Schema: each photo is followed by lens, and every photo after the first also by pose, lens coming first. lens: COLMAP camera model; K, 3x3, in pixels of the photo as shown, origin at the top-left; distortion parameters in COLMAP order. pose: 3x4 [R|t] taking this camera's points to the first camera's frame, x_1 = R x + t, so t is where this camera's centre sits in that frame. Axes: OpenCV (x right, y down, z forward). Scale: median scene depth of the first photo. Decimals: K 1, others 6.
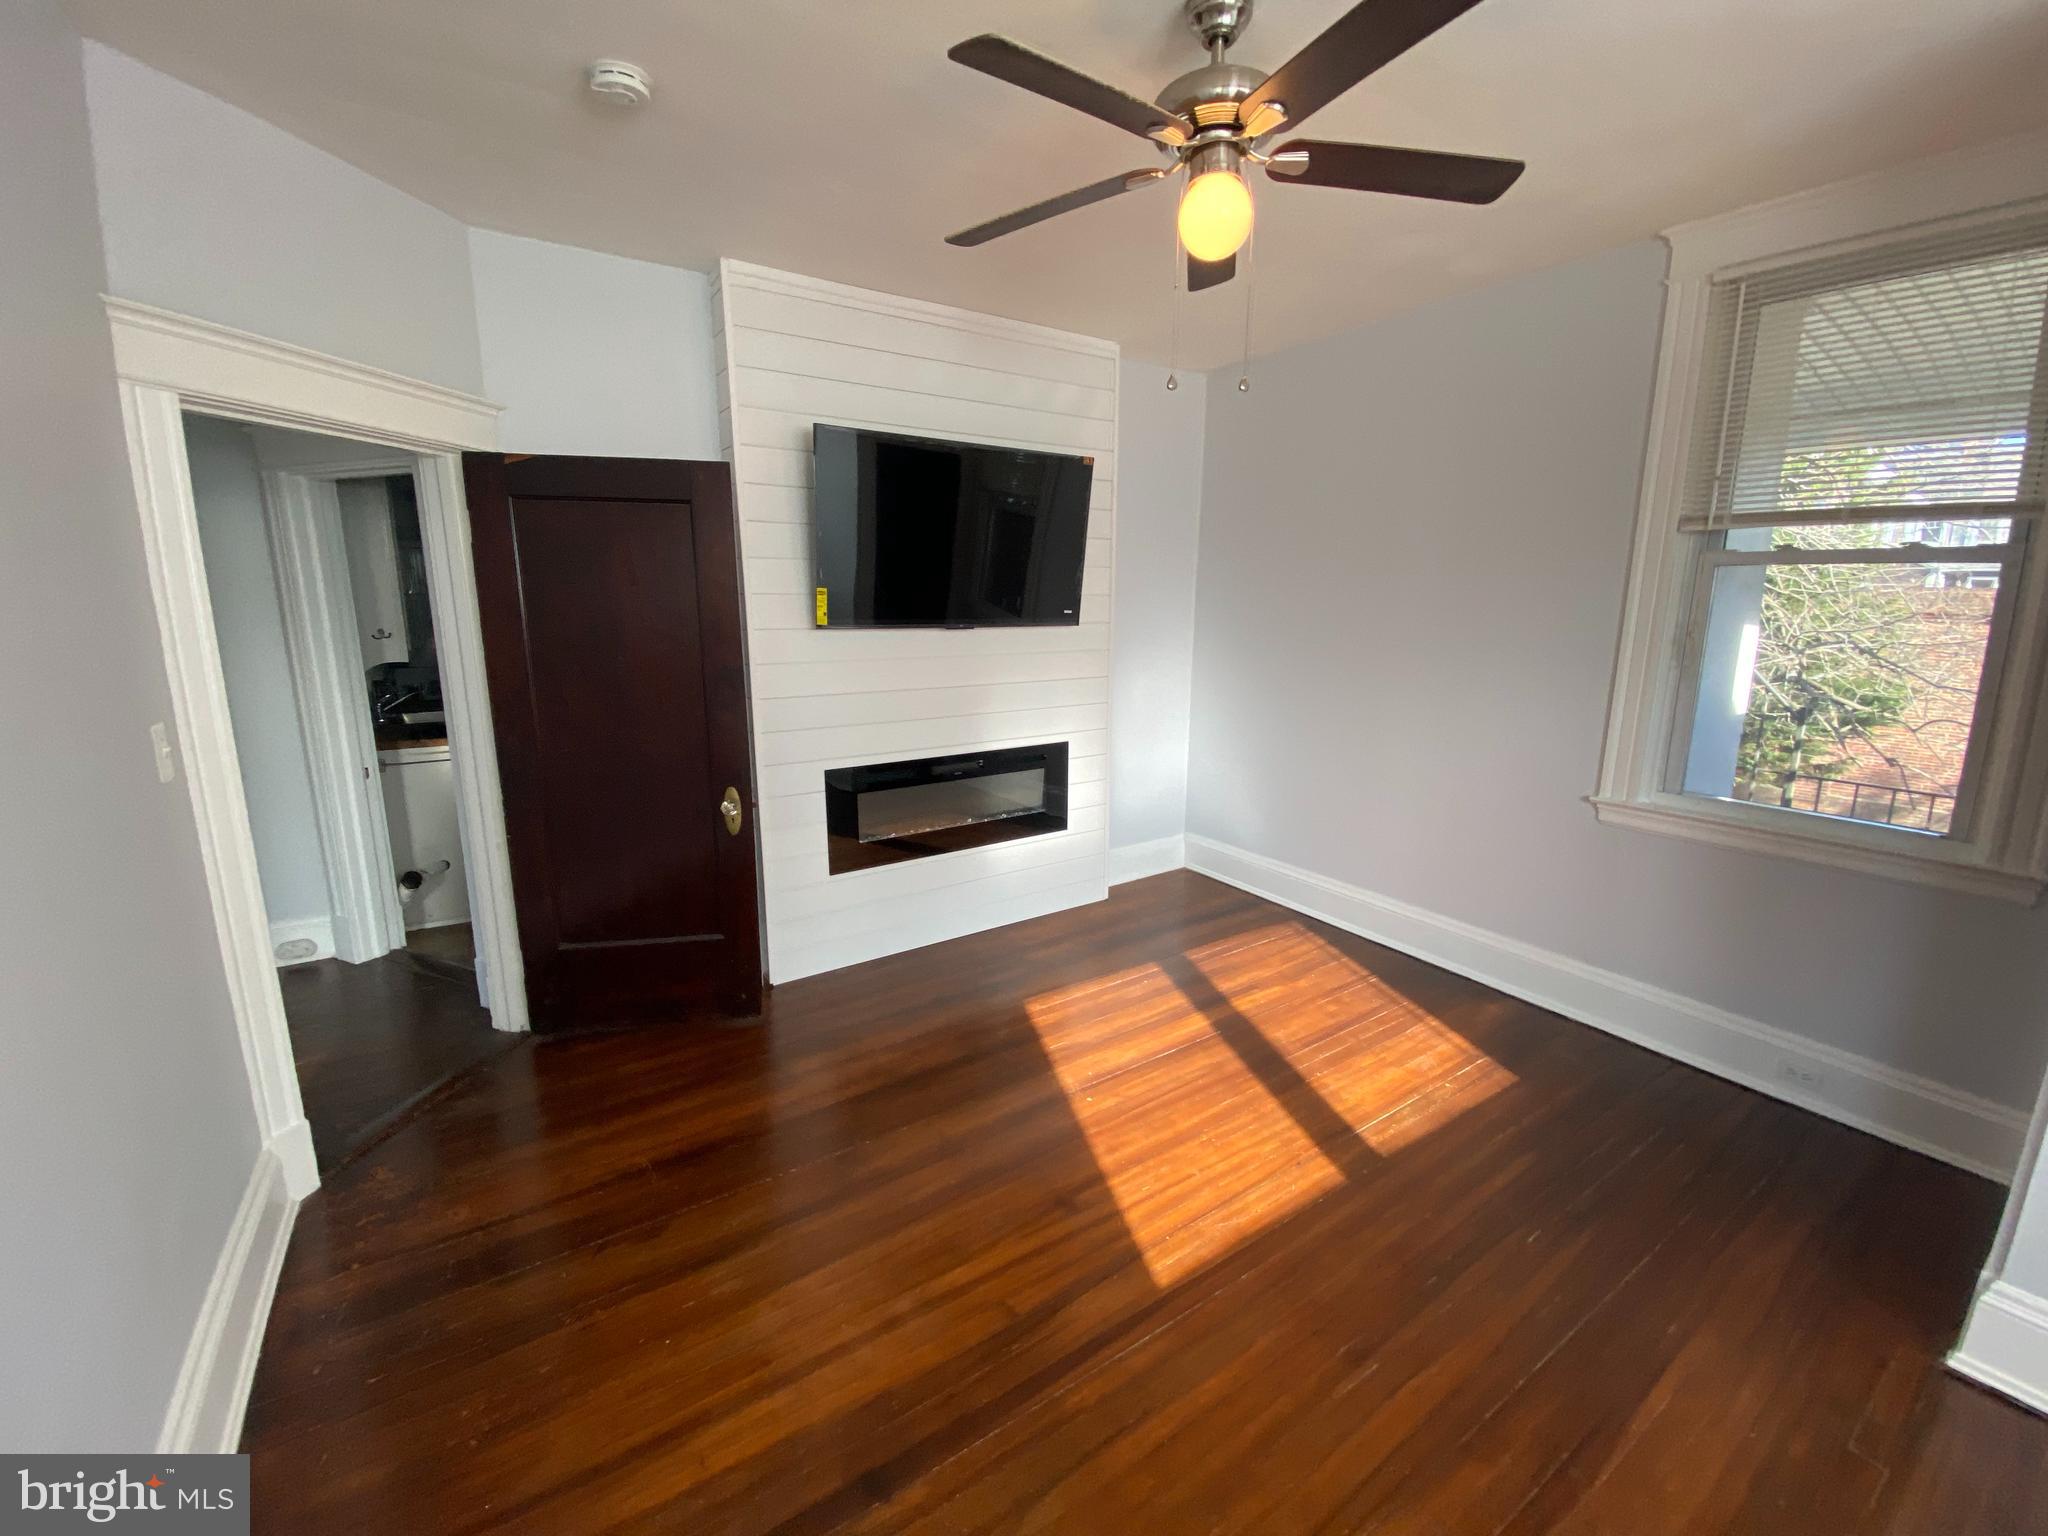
lens RADIAL K [[837.5, 0, 1021.2], [0, 837.5, 764.0], [0, 0, 1]] dist [0.001055, -0.000166]
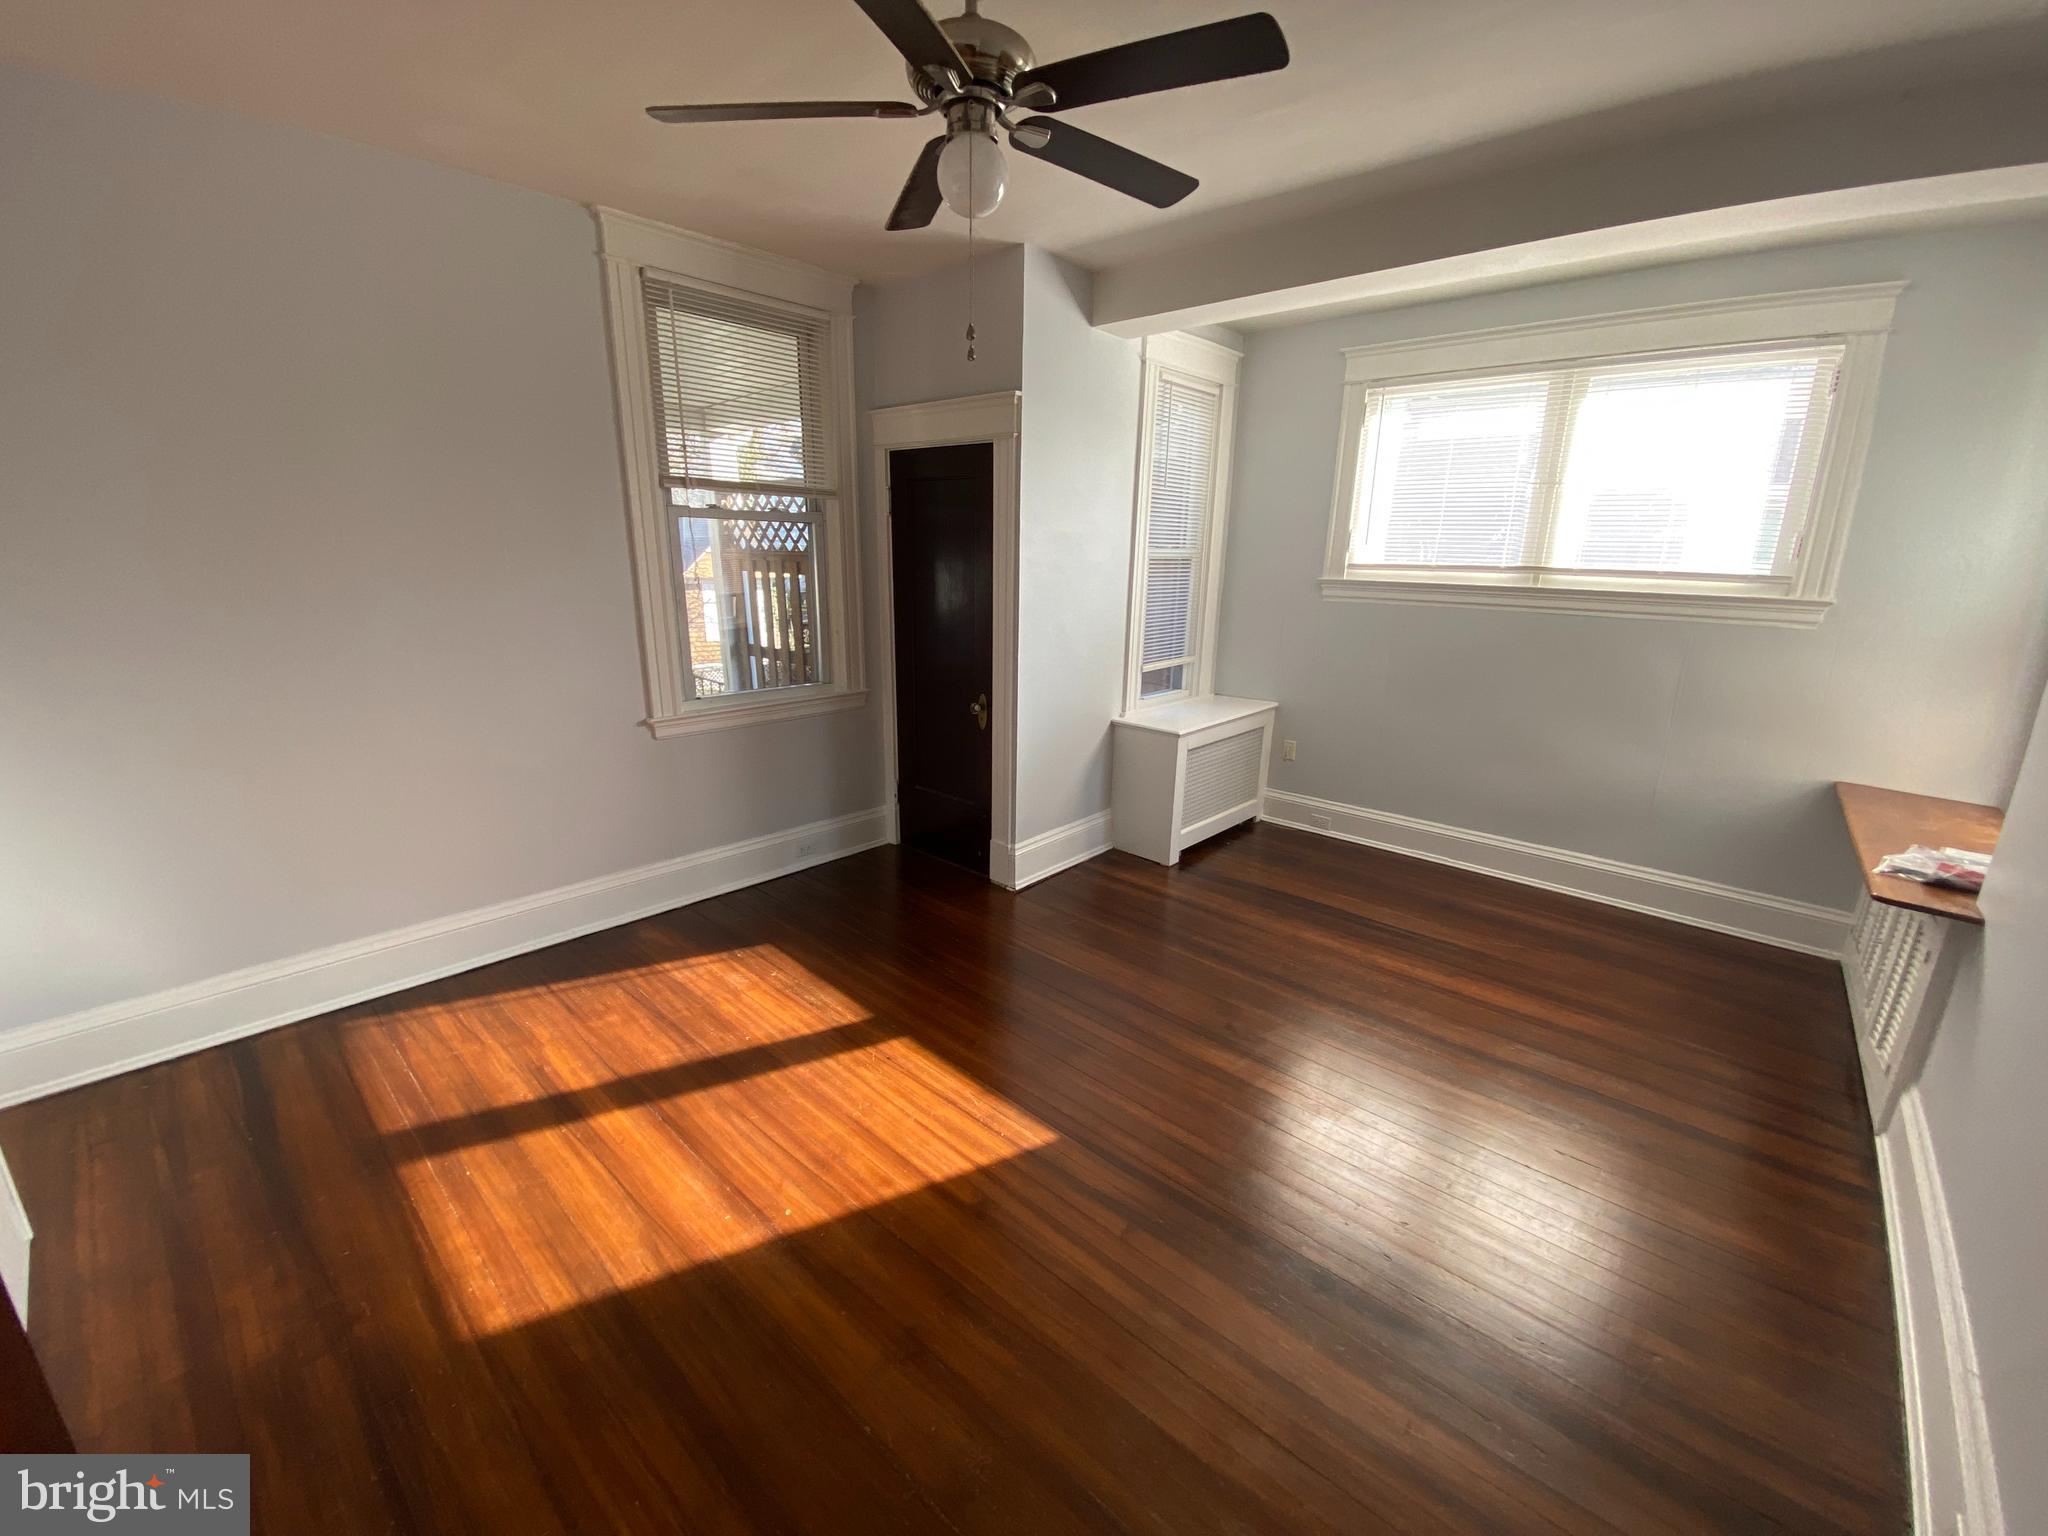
lens RADIAL K [[837.5, 0, 1016.5], [0, 837.5, 769.5], [0, 0, 1]] dist [0.001055, -0.000166]
pose [[-0.260389, -0.261135, 0.929519, -0.537952], [0.166724, 0.936106, 0.309690, -0.170947], [-0.951000, 0.235613, -0.200215, 0.789140]]
